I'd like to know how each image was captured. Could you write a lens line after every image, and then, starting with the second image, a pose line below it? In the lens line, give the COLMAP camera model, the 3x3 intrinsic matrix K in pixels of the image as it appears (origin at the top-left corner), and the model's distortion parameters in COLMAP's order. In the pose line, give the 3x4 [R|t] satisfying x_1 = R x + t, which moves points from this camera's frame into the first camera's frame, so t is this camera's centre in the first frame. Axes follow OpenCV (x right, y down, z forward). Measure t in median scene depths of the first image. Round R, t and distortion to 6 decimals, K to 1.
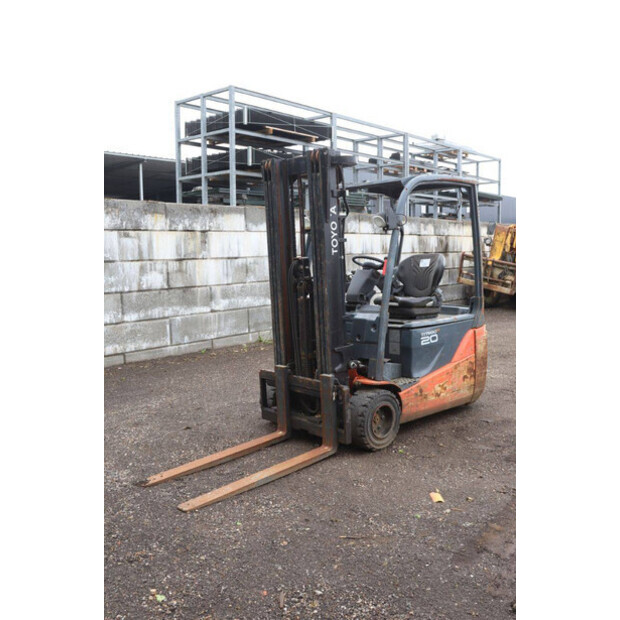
lens RADIAL K [[584.5, 0, 310.0], [0, 584.5, 310.0], [0, 0, 1]] dist [-0.123064, 0.000720]
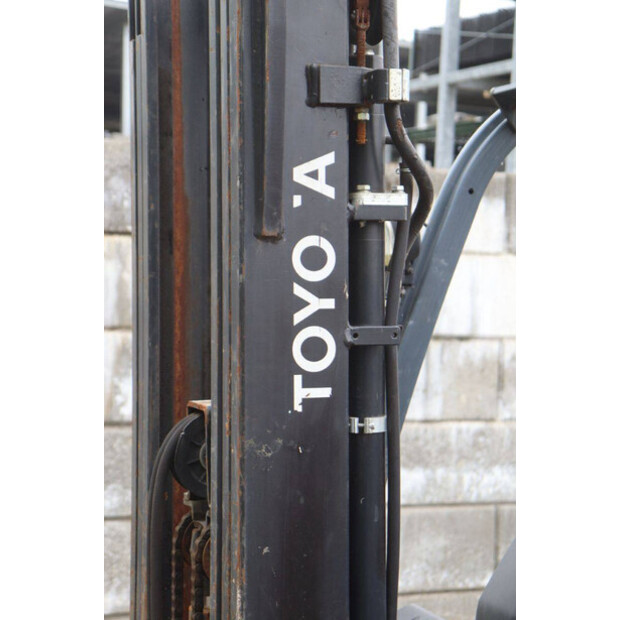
lens RADIAL K [[1442.3, 0, 310.0], [0, 1442.3, 310.0], [0, 0, 1]] dist [0.437186, 0.292521]
pose [[0.917893, 0.057497, -0.392641, 0.118237], [-0.092002, 0.993322, -0.069619, -0.049892], [0.386016, 0.100027, 0.917053, 0.299566]]
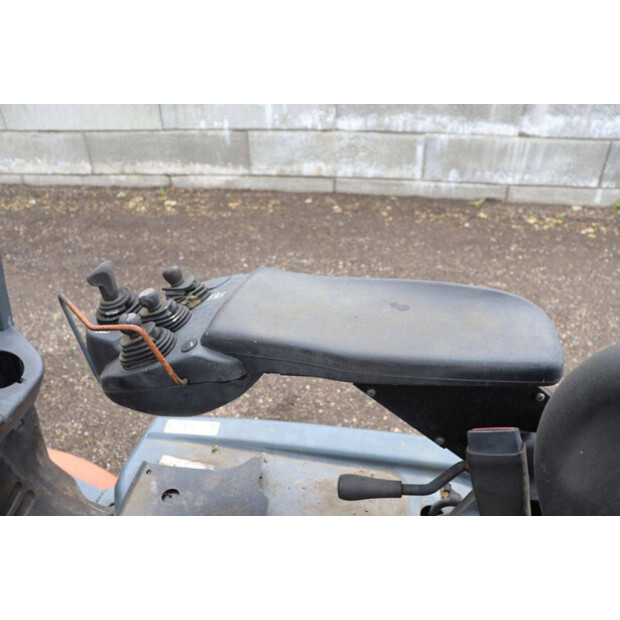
lens RADIAL K [[503.4, 0, 310.0], [0, 503.4, 310.0], [0, 0, 1]] dist [-0.182302, 0.168452]
pose [[0.564621, 0.458251, -0.686447, 0.118987], [-0.081722, 0.858657, 0.505994, -0.078542], [0.821295, -0.229597, 0.522265, 0.637090]]
